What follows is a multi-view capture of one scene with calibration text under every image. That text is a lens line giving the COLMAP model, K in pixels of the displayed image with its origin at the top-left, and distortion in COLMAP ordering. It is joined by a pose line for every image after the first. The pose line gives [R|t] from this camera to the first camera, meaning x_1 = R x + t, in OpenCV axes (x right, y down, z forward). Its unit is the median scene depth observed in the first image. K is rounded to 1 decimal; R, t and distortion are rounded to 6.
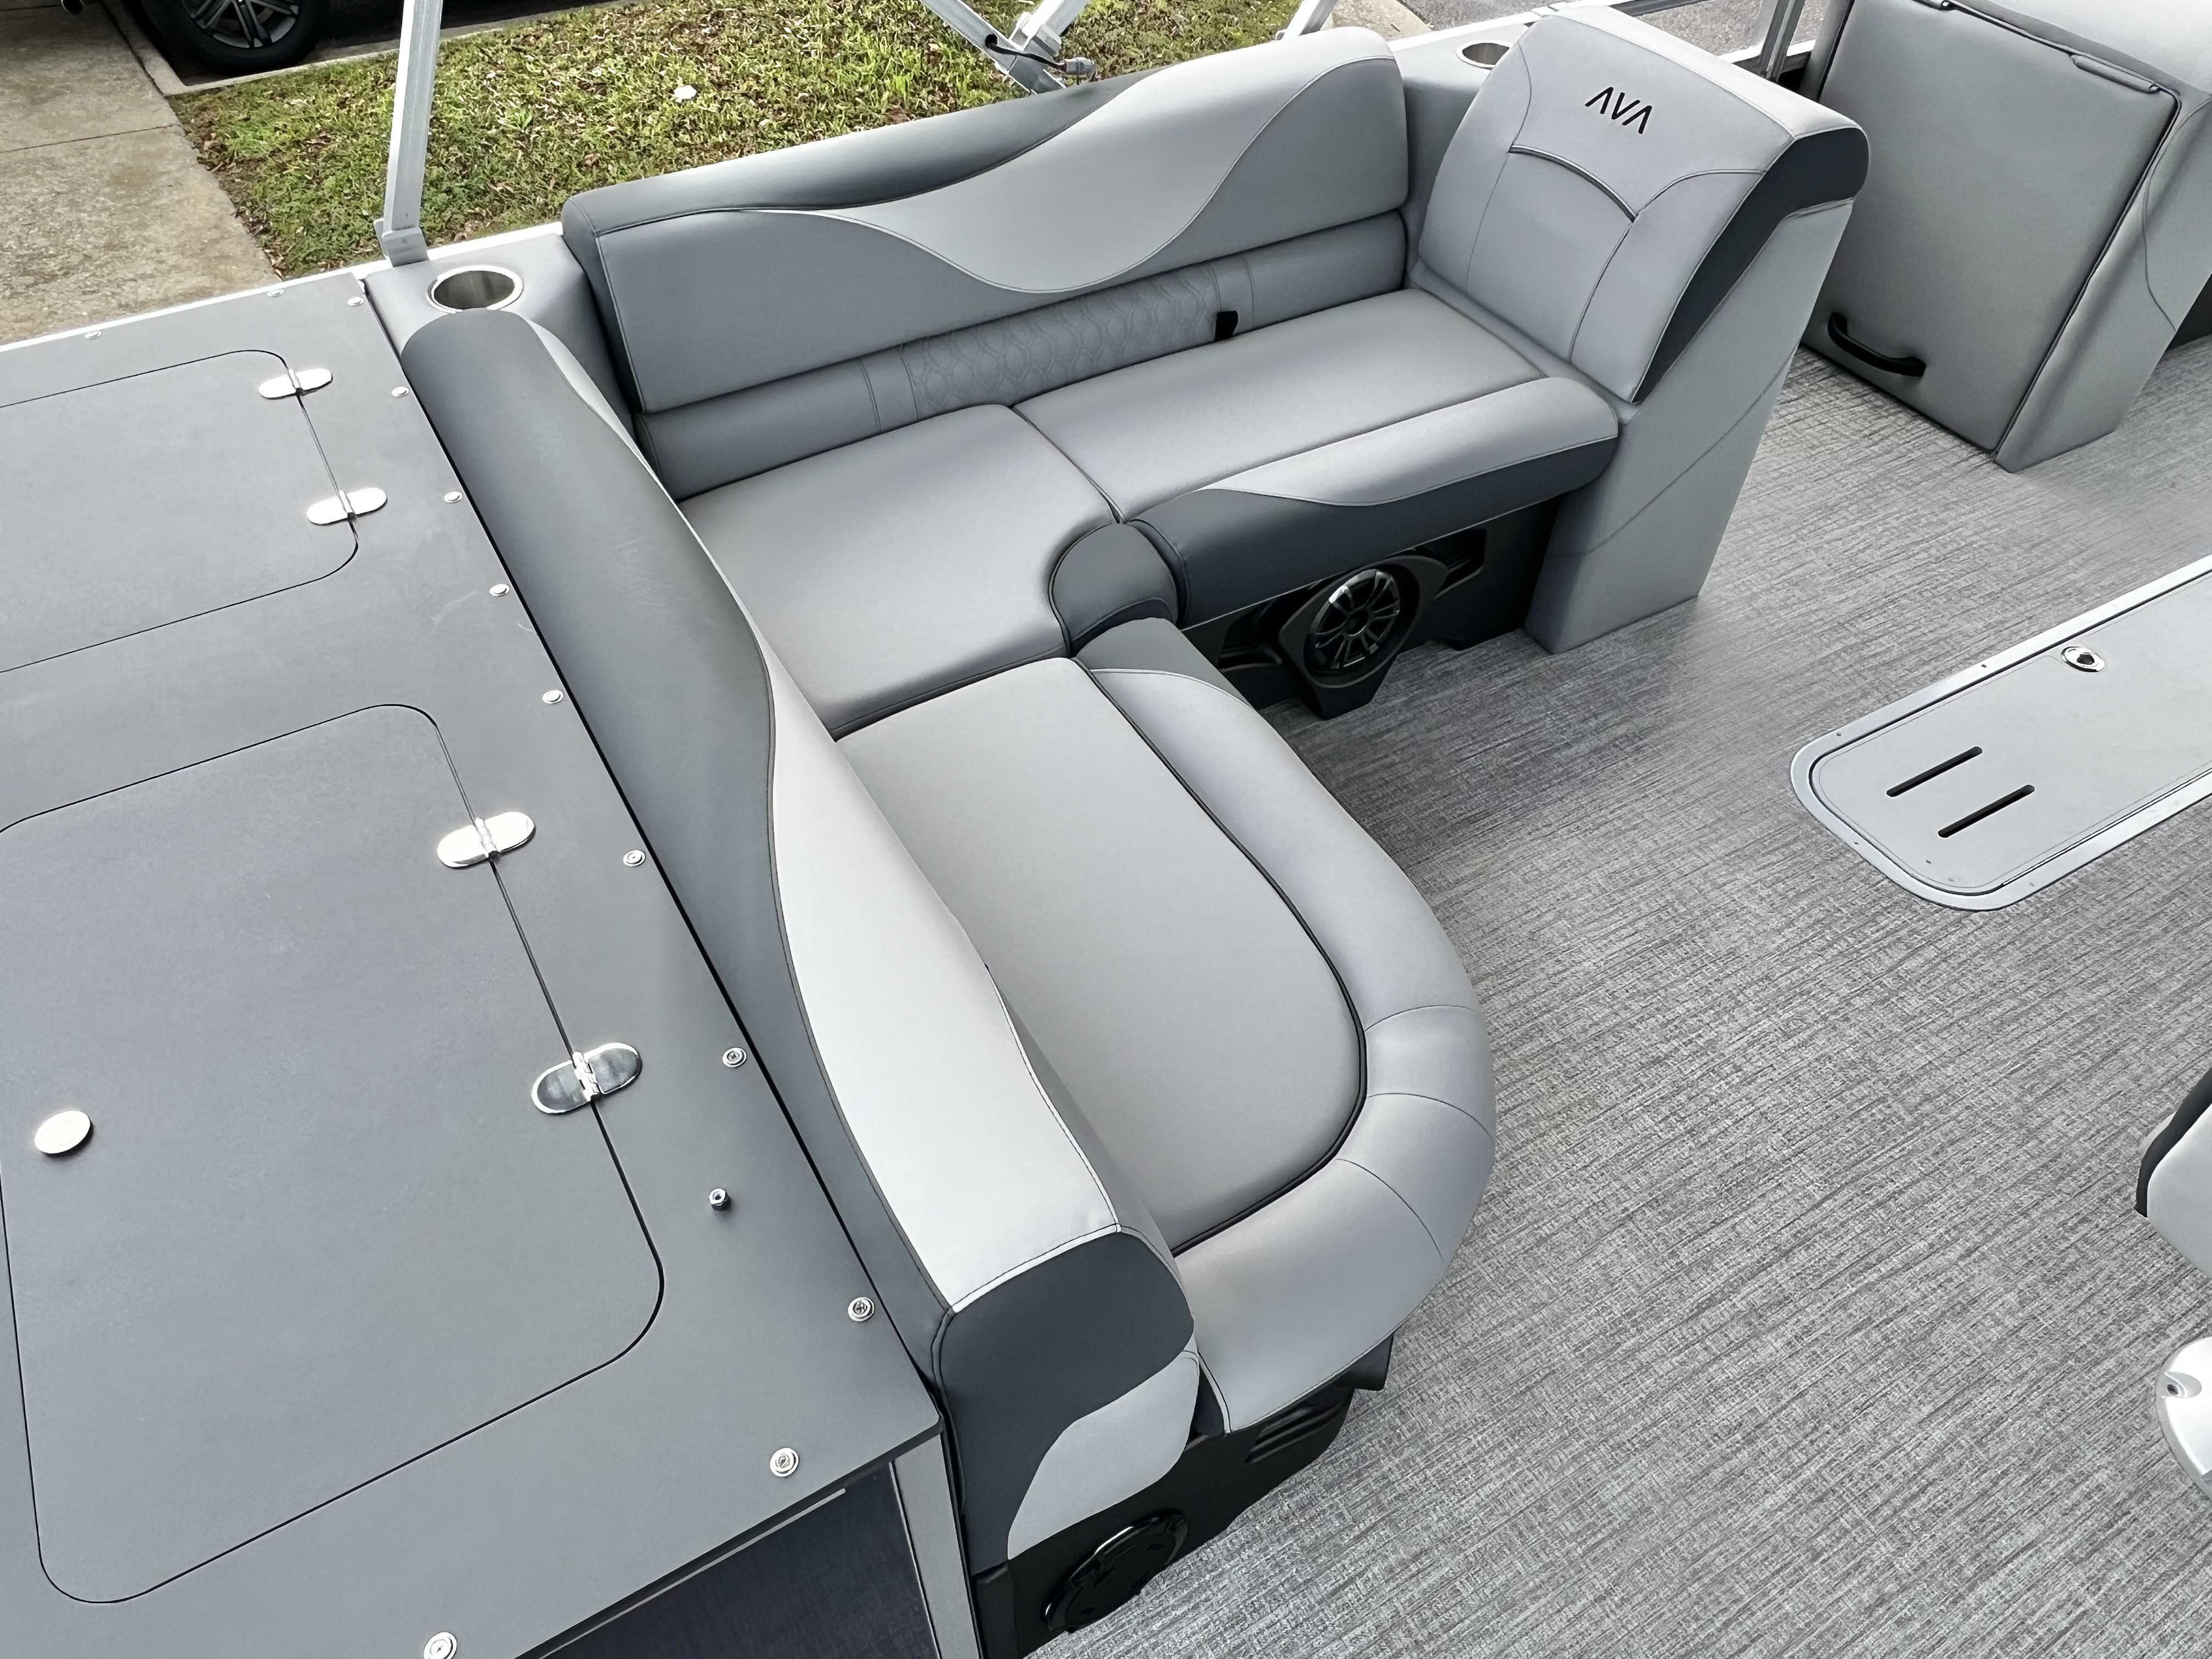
lens RADIAL K [[1511.1, 0, 1099.0], [0, 1511.1, 828.8], [0, 0, 1]] dist [0.004404, -0.005231]
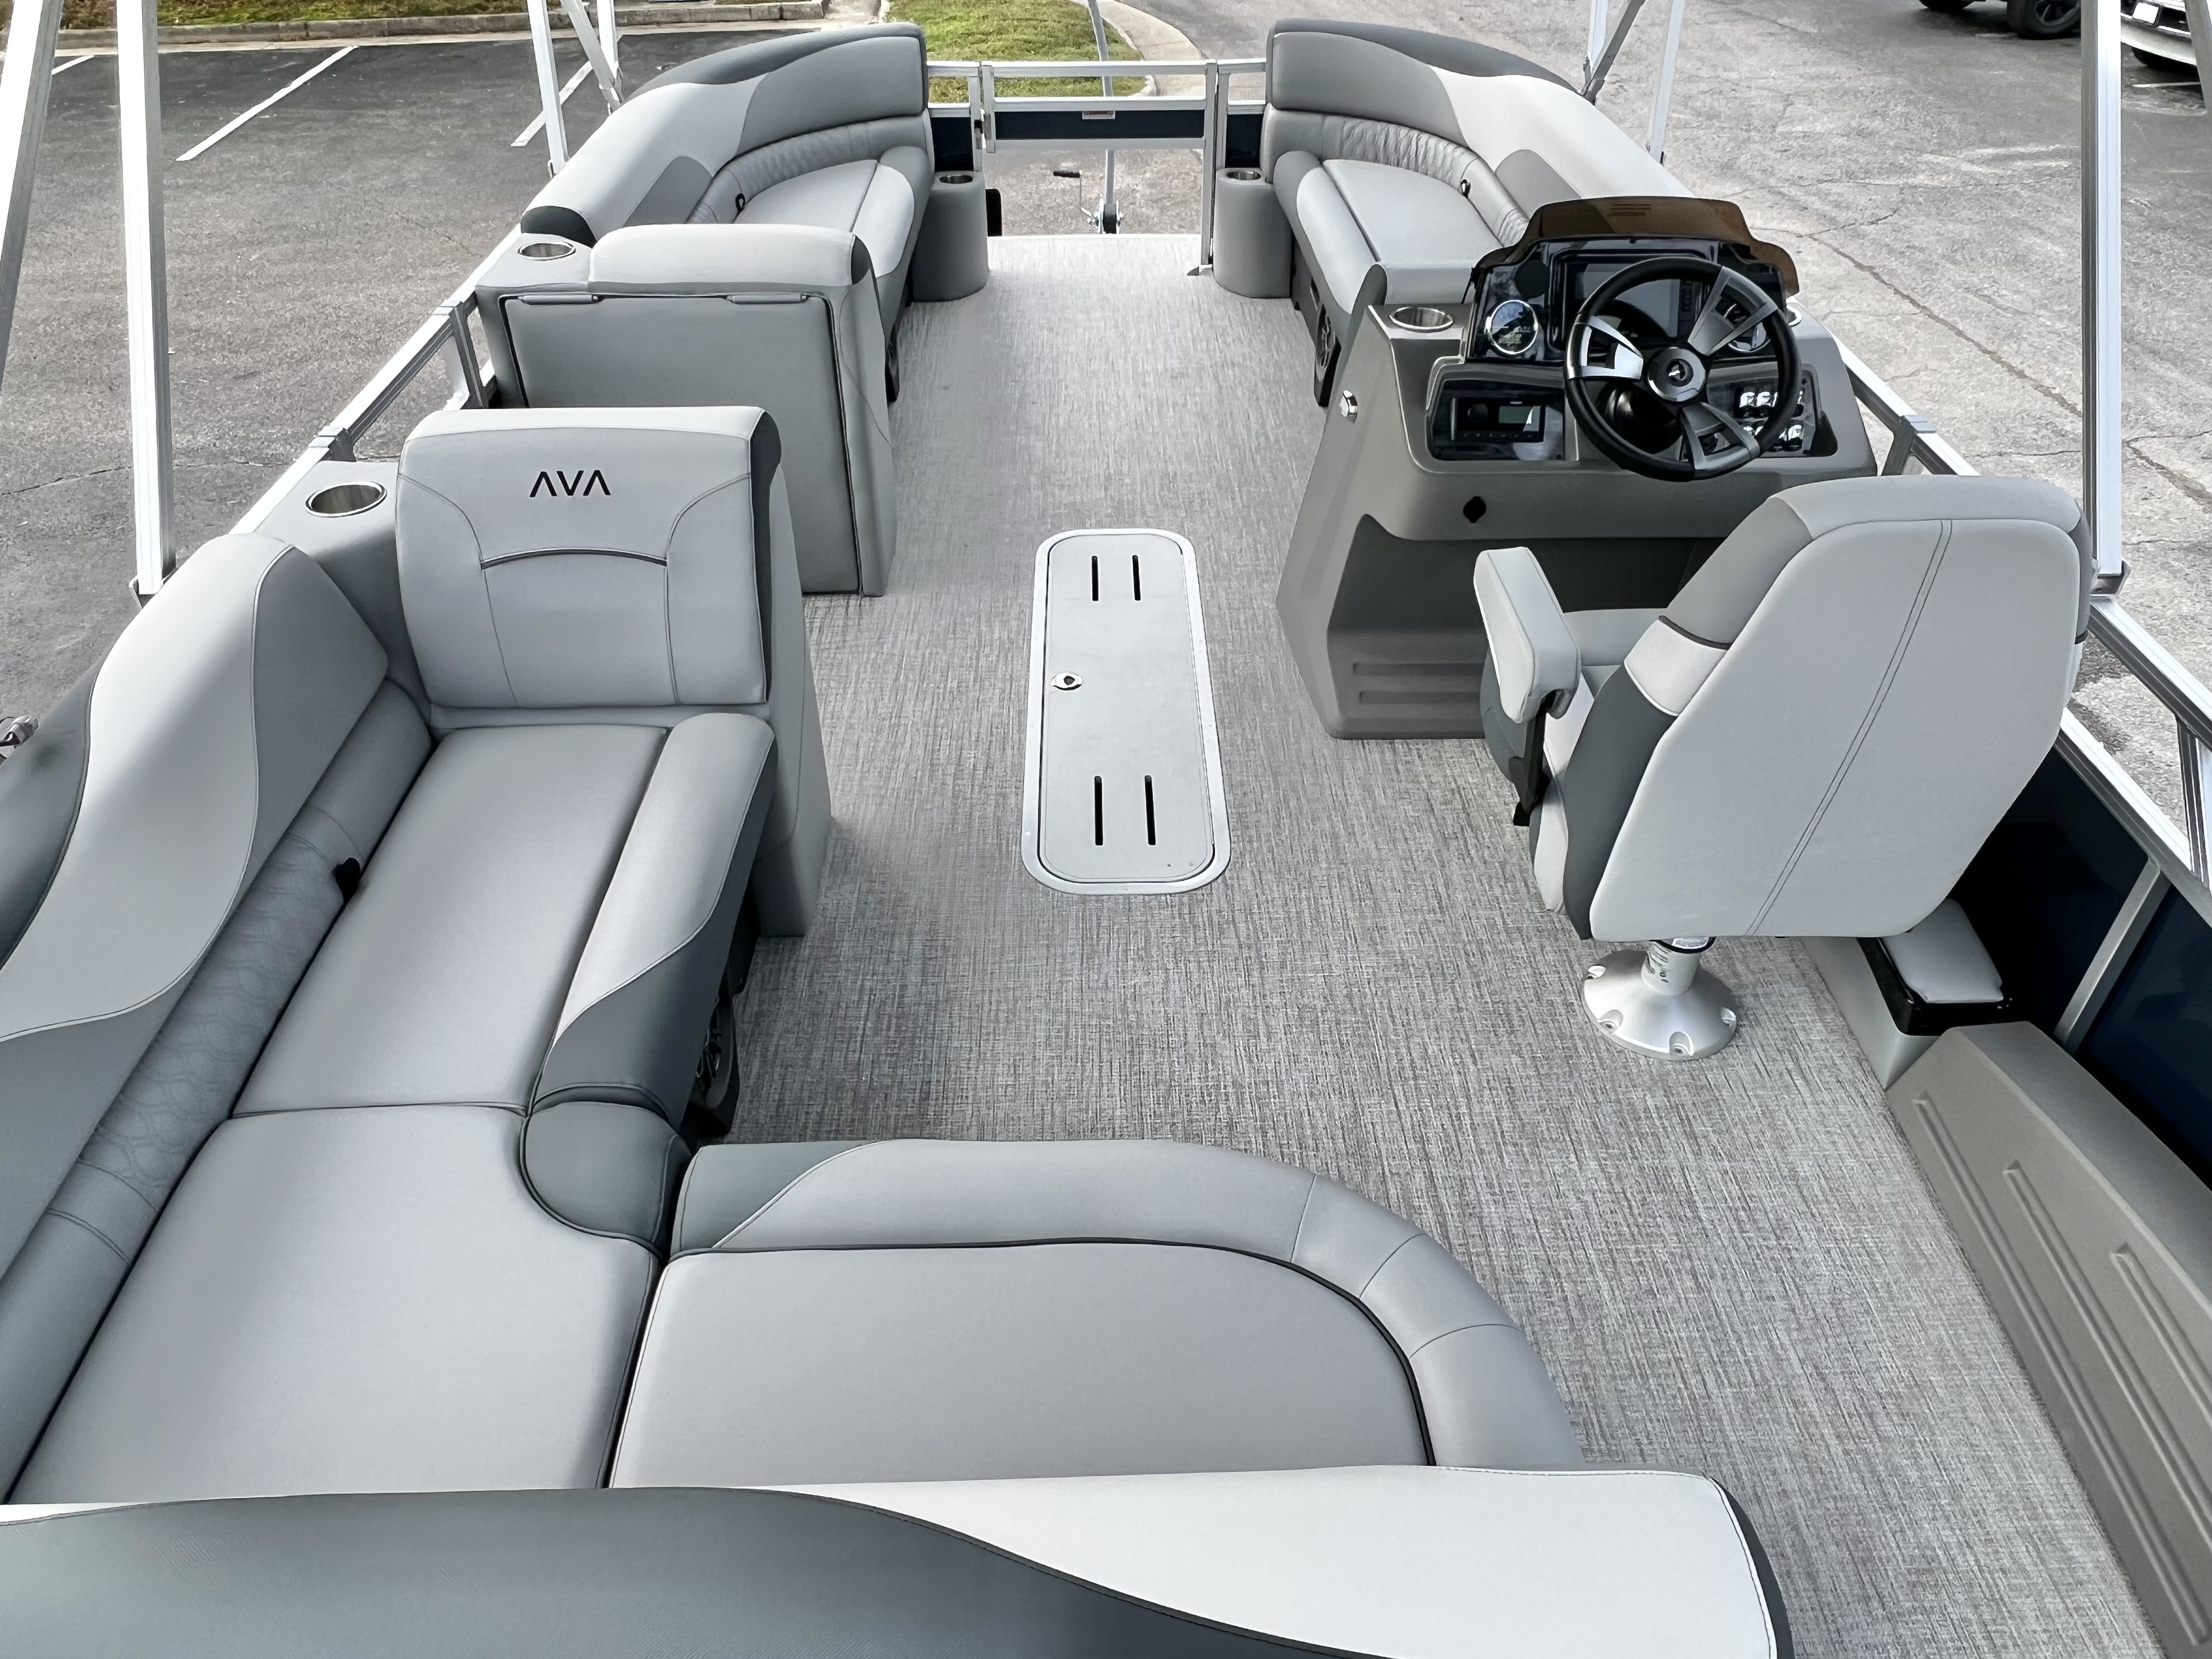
lens RADIAL K [[1511.1, 0, 1099.4], [0, 1511.1, 837.4], [0, 0, 1]] dist [0.004404, -0.005231]
pose [[0.486311, -0.562795, 0.668403, -0.250365], [0.650283, 0.744051, 0.153363, -0.195949], [-0.583638, 0.360069, 0.727816, 0.126336]]
